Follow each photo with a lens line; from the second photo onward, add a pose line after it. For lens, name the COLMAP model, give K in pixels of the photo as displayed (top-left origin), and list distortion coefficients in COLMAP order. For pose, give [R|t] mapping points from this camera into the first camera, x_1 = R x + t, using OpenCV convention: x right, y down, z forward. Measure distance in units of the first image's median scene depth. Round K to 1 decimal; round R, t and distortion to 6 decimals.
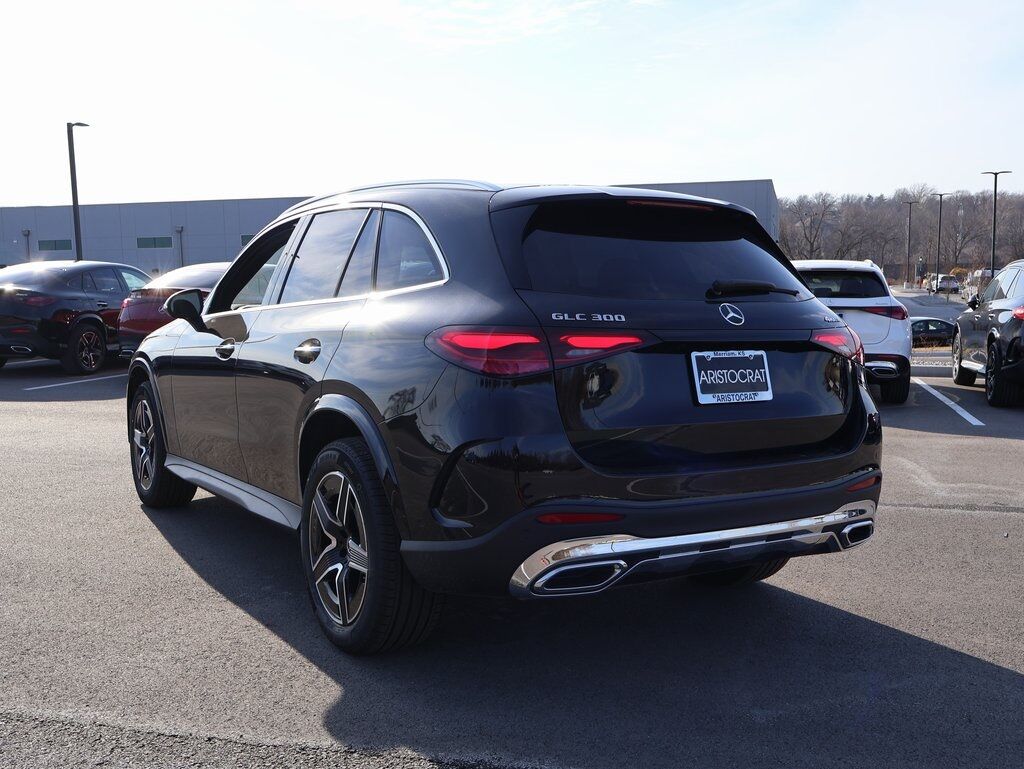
lens RADIAL K [[926.6, 0, 512.6], [0, 926.6, 388.7], [0, 0, 1]] dist [0.011769, 0.000000]
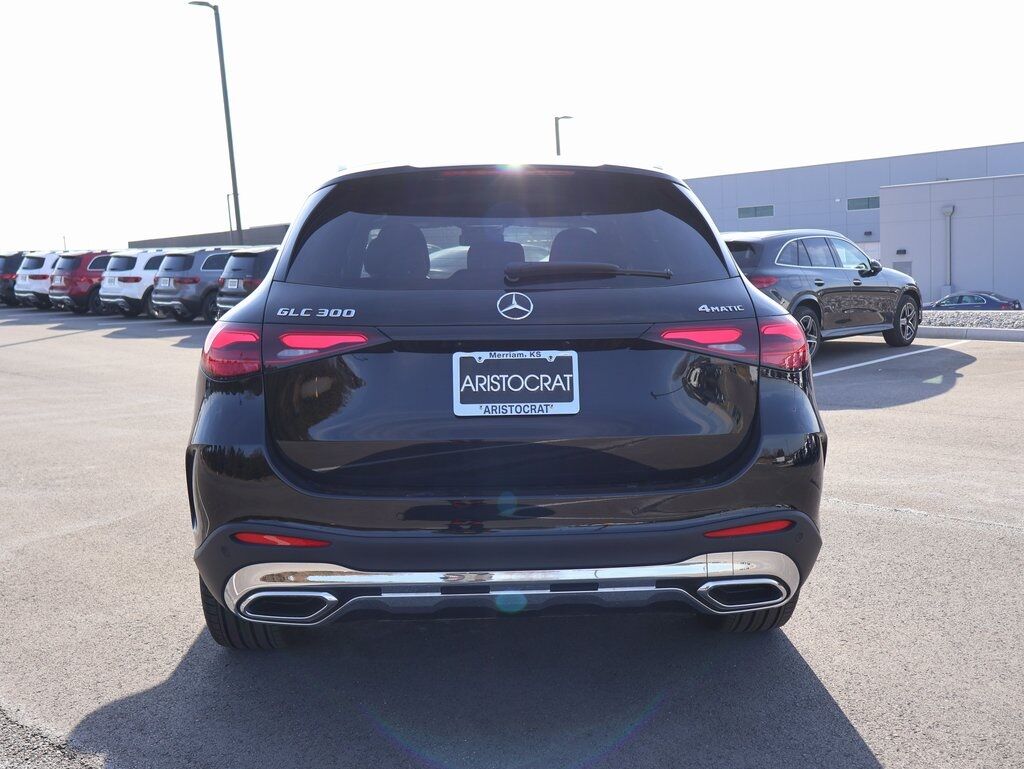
lens RADIAL K [[859.6, 0, 512.0], [0, 859.6, 379.6], [0, 0, 1]] dist [0.003784, -0.011058]
pose [[0.894780, 0.024091, -0.445856, 0.574229], [-0.019736, 0.999701, 0.014409, -0.027196], [0.446070, -0.004093, 0.894989, 0.331139]]
